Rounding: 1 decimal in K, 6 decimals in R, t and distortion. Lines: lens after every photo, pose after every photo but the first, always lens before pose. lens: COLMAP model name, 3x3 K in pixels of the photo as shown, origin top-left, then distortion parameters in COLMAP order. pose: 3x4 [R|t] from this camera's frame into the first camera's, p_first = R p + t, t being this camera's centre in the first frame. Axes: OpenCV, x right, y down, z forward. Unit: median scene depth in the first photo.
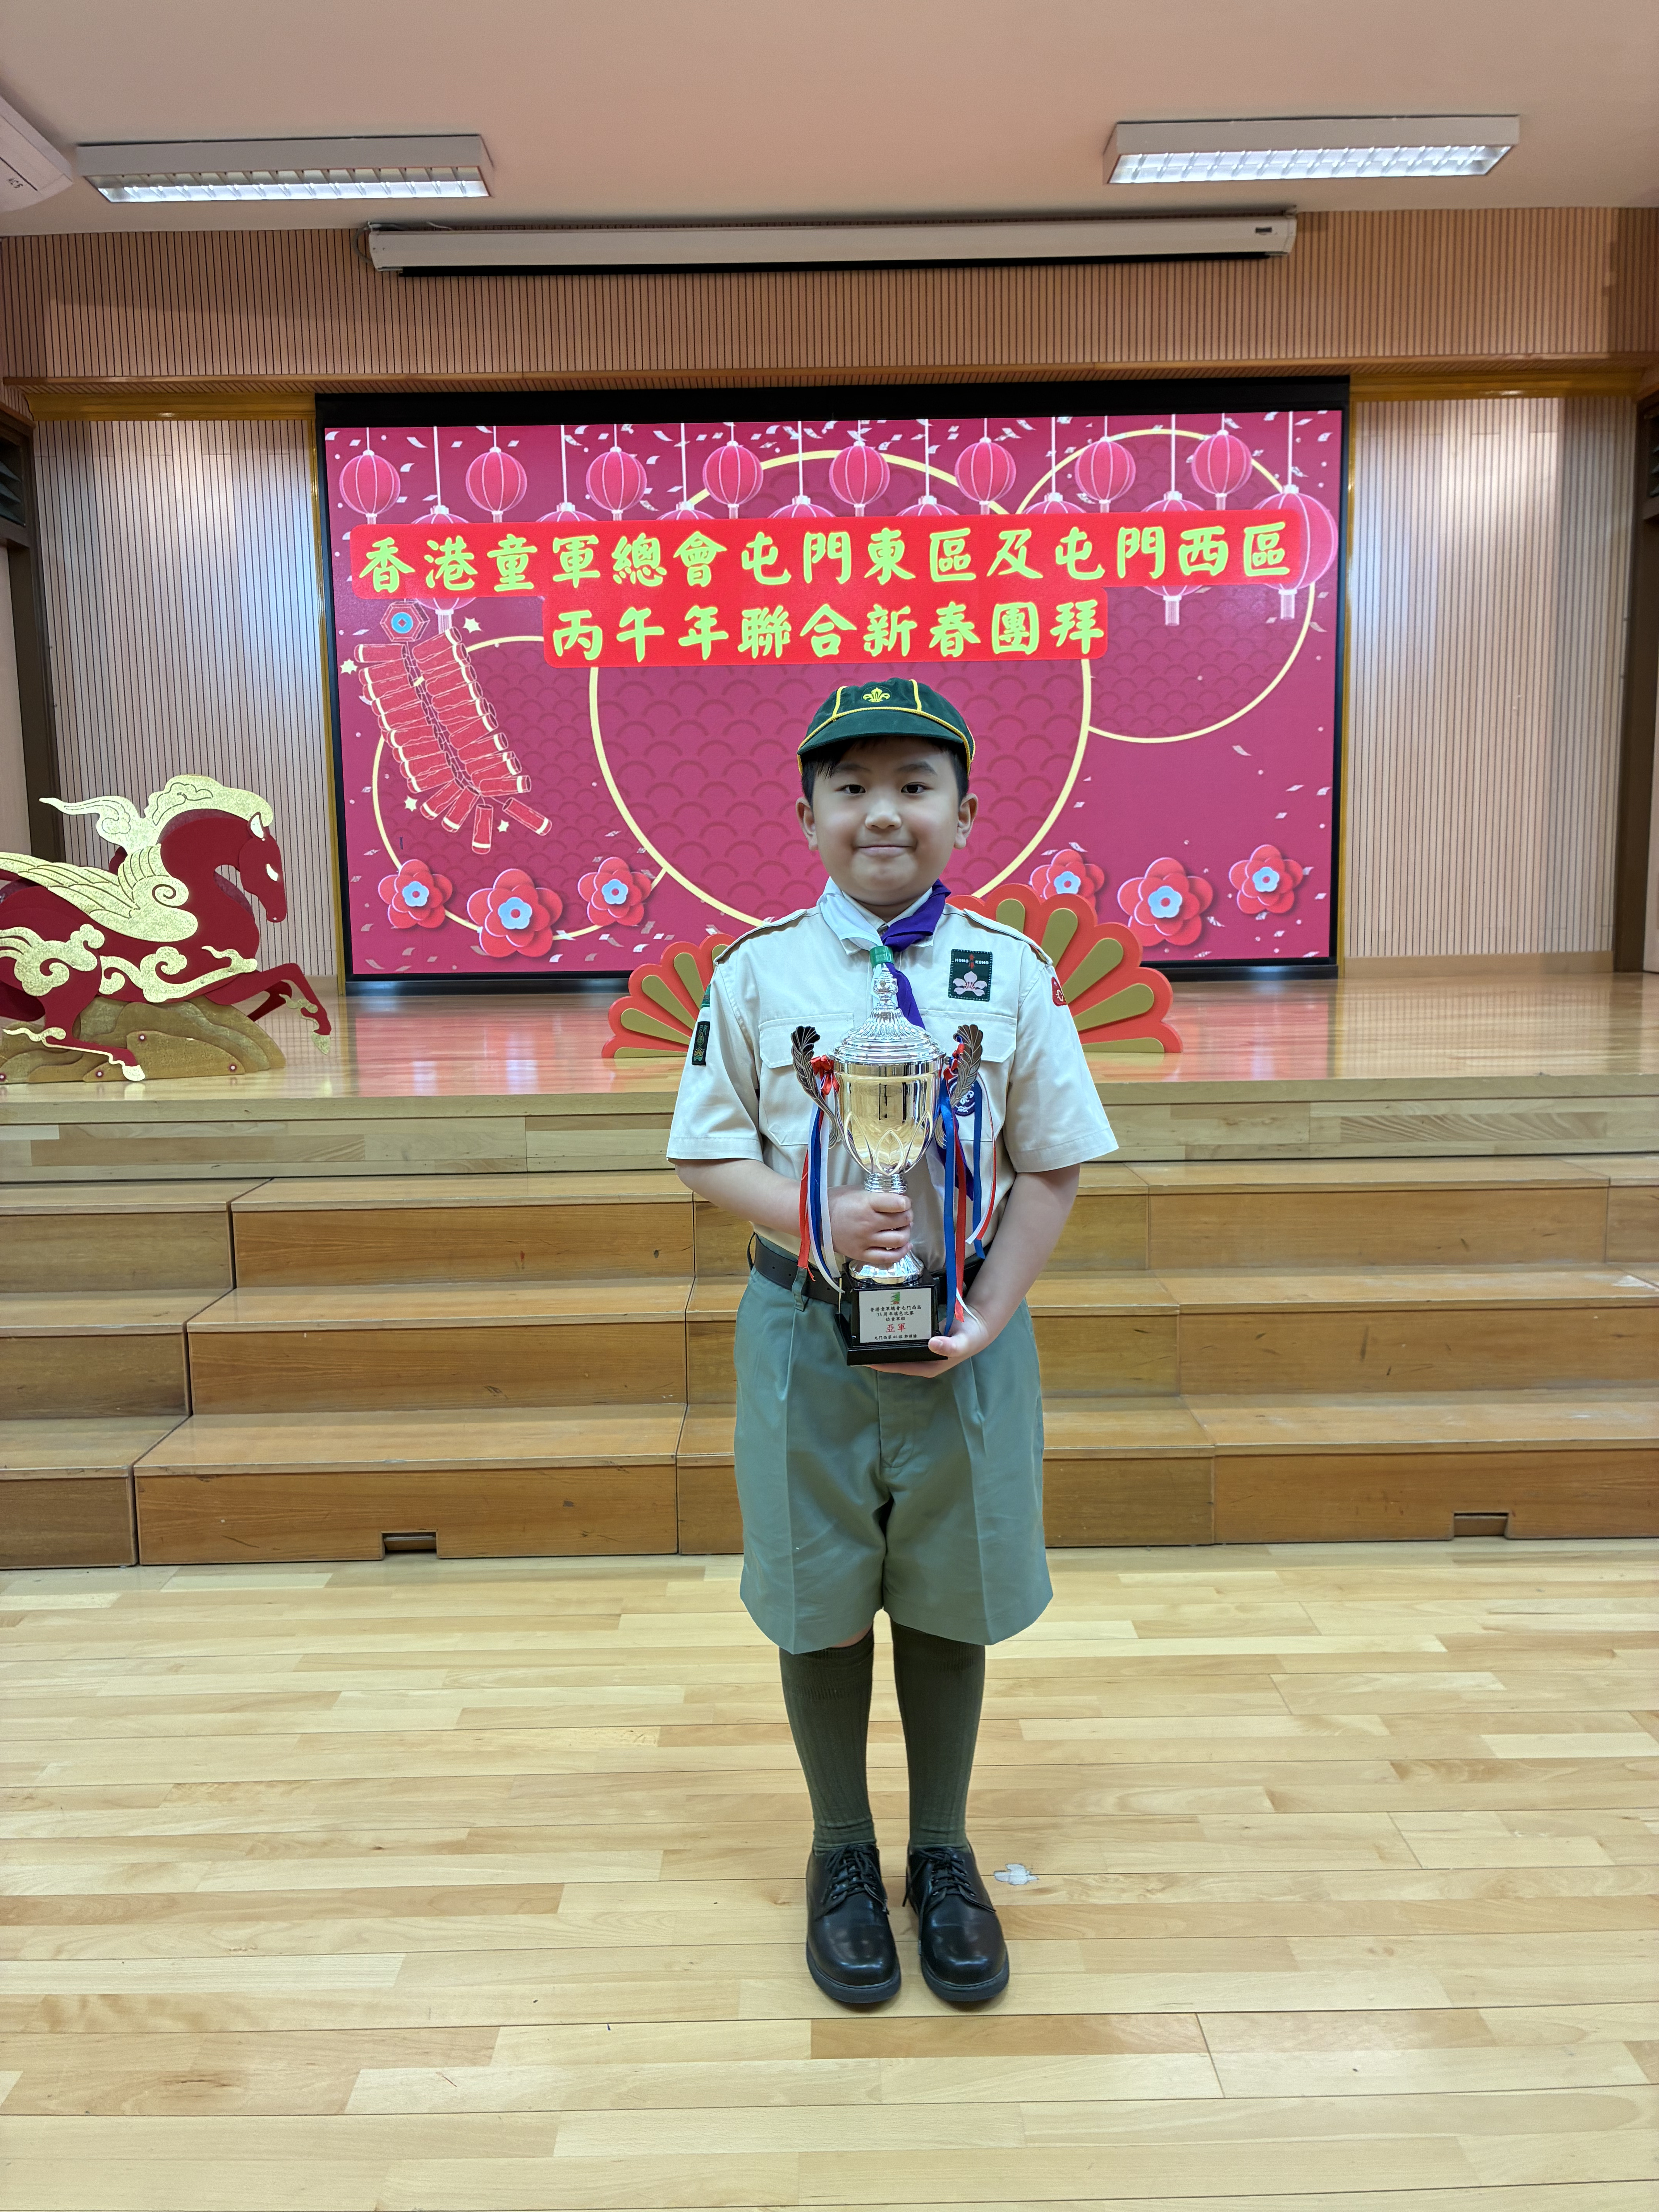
lens RADIAL K [[1727.1, 0, 810.5], [0, 1727.1, 1103.2], [0, 0, 1]] dist [-0.002022, 0.015372]
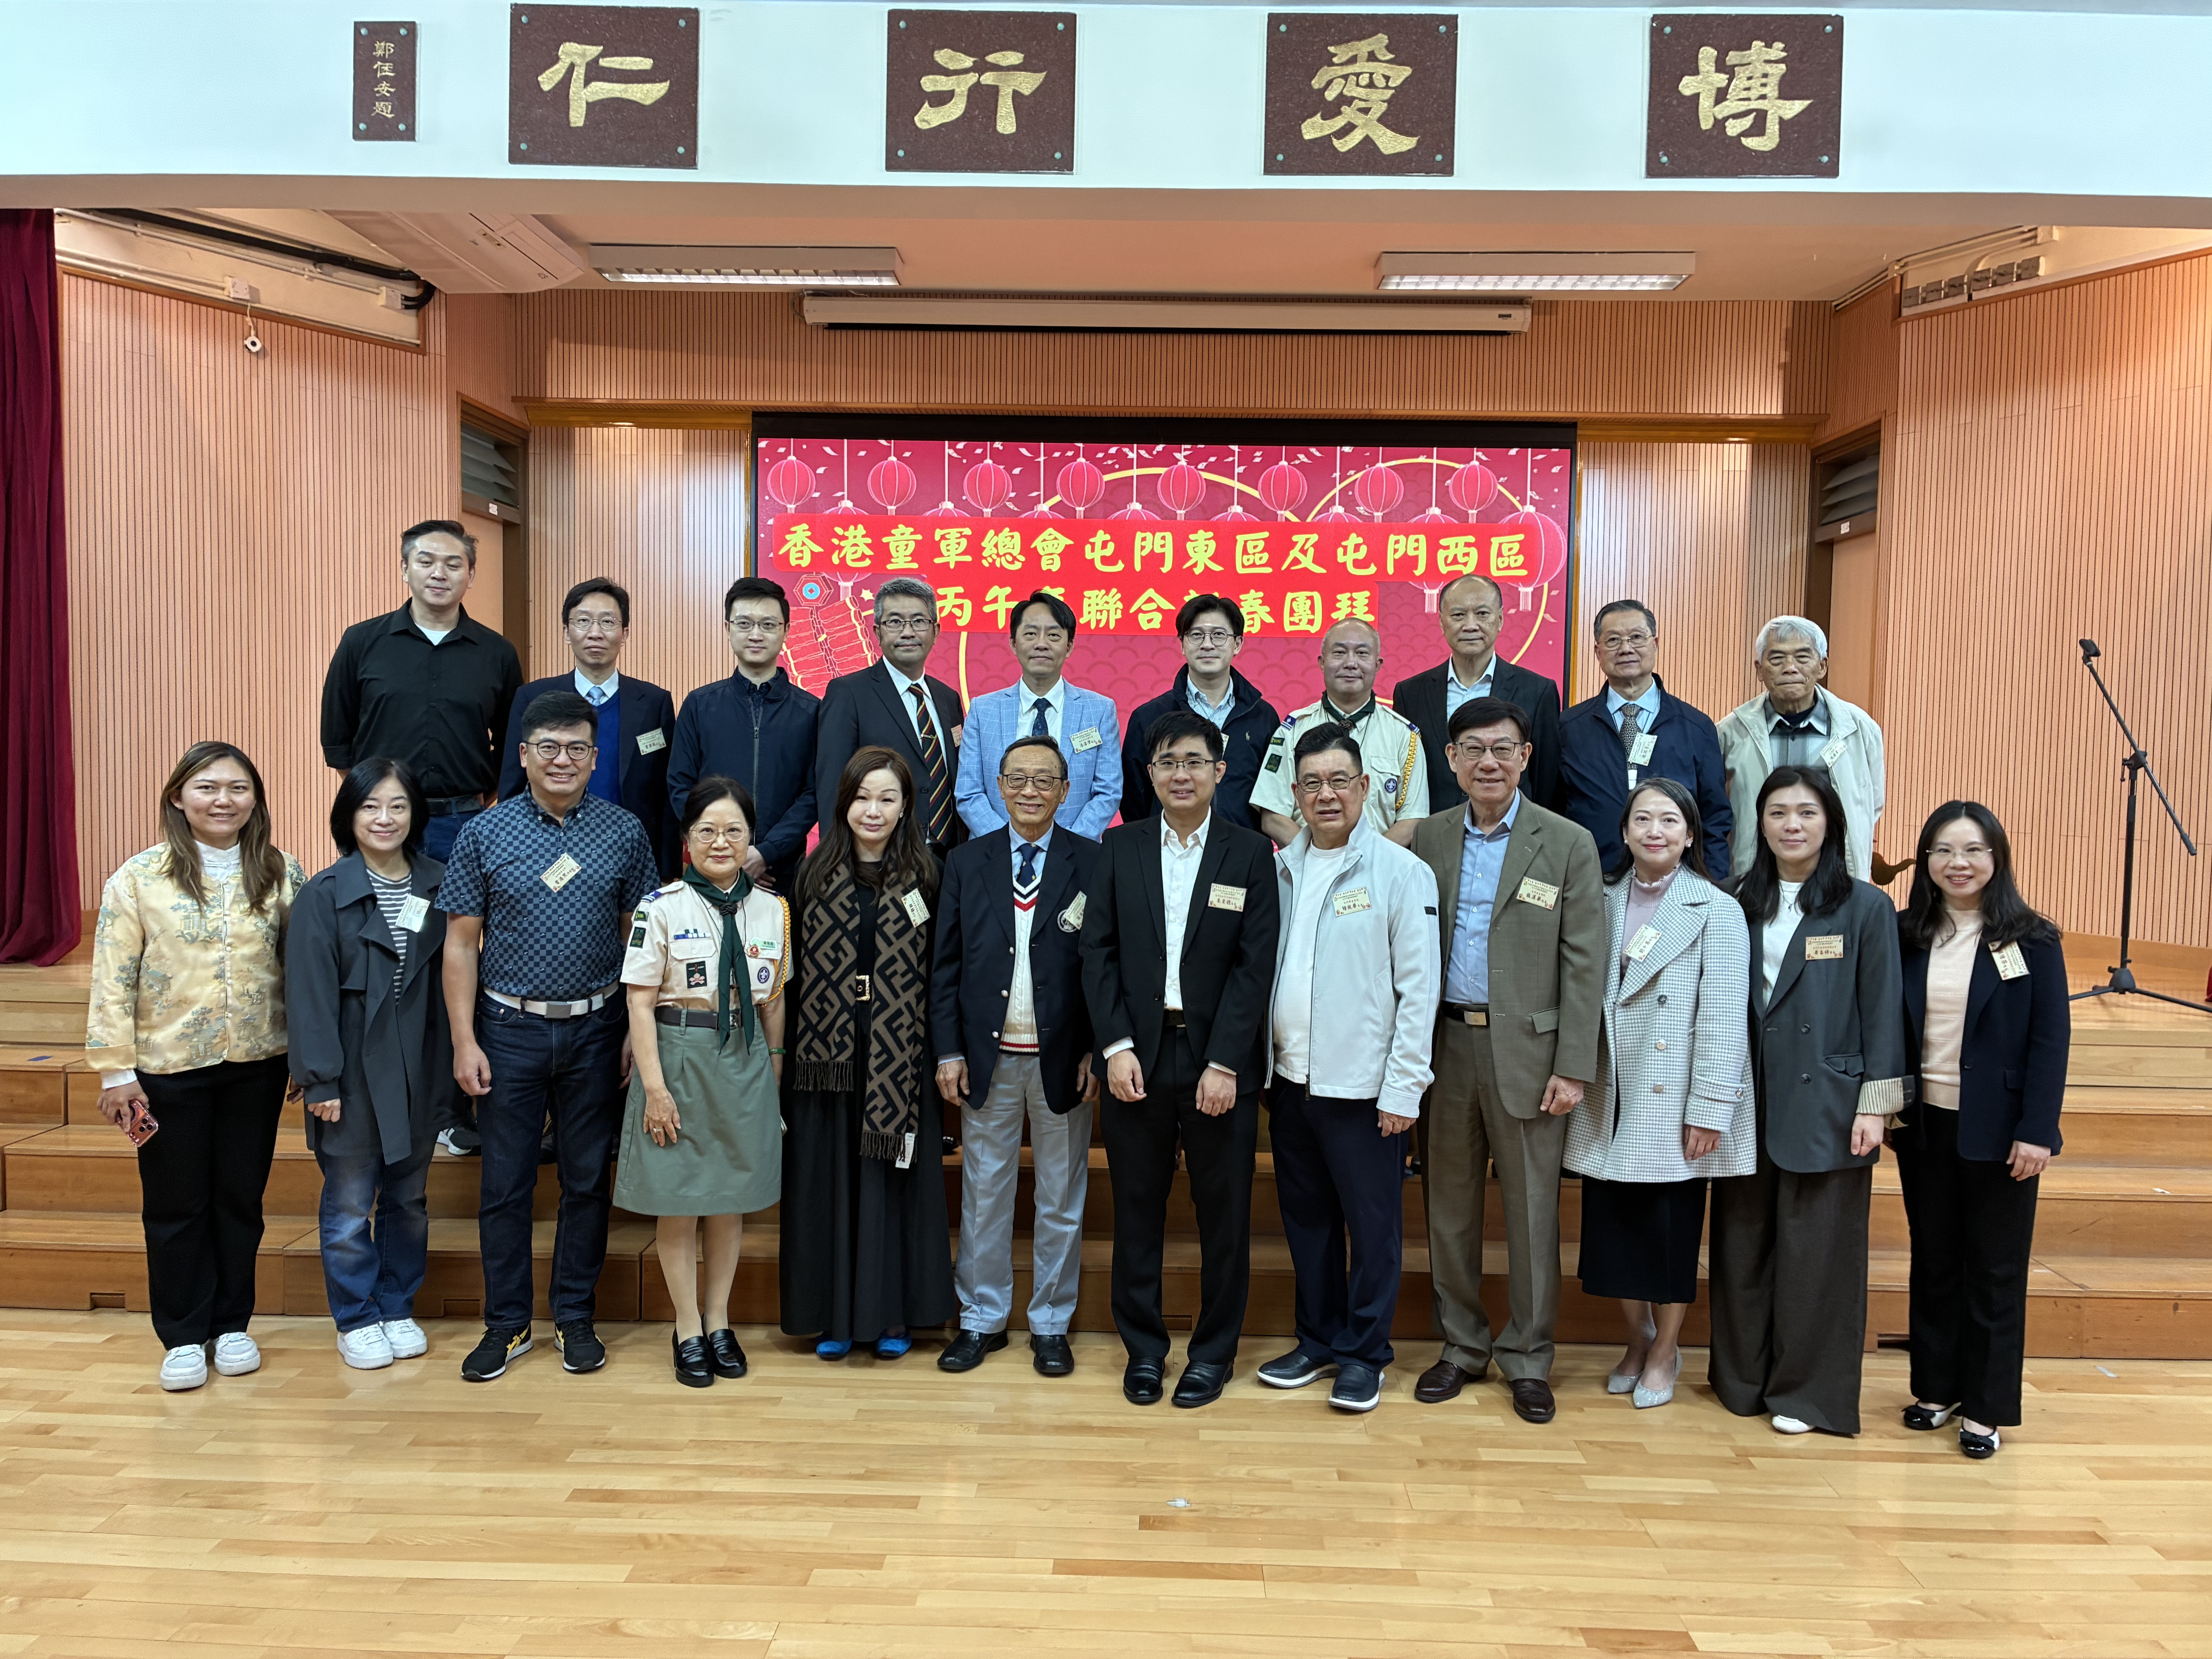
lens RADIAL K [[1708.8, 0, 1115.3], [0, 1708.8, 807.3], [0, 0, 1]] dist [0.038499, -0.006125]
pose [[0.999049, 0.035176, -0.025776, 0.020456], [-0.037185, 0.995926, -0.082149, -0.029577], [0.022781, 0.083029, 0.996287, -0.216794]]
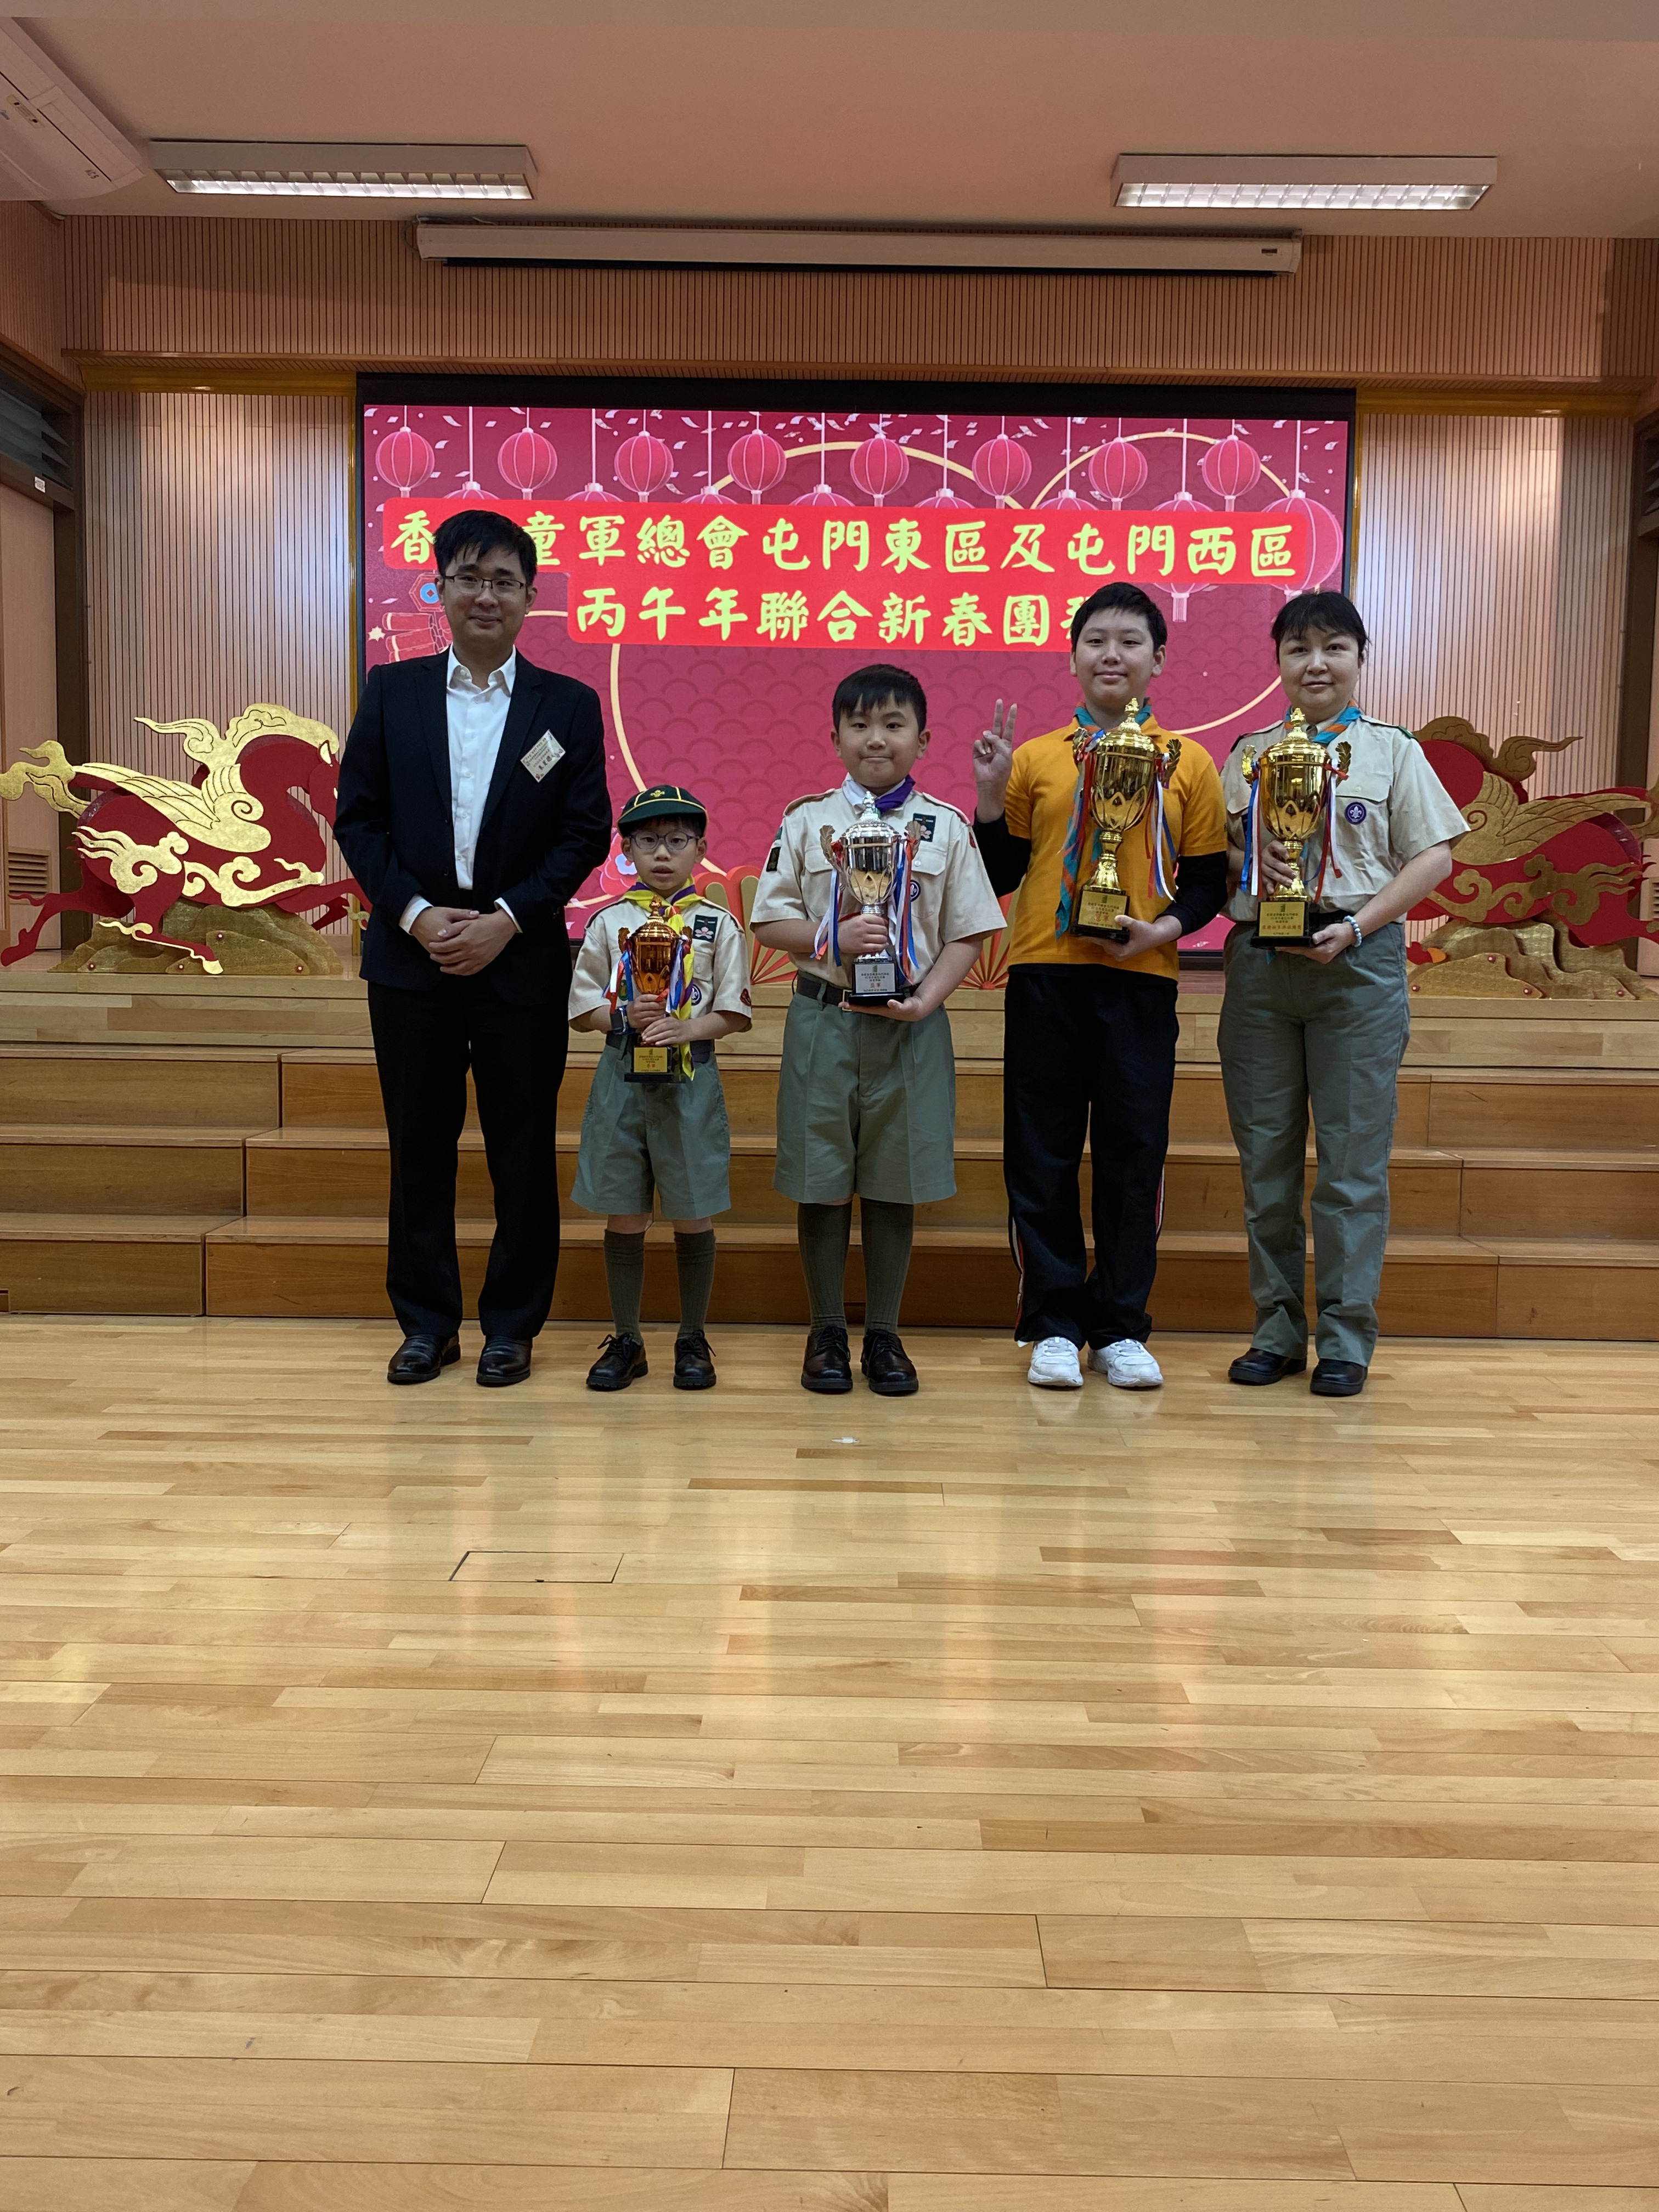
lens RADIAL K [[2001.6, 0, 860.3], [0, 2001.6, 1107.0], [0, 0, 1]] dist [0.102622, -0.357790]
pose [[0.999384, 0.034865, -0.004123, 0.035138], [-0.034991, 0.998737, -0.036063, 0.062118], [0.002861, 0.036185, 0.999341, -0.188810]]
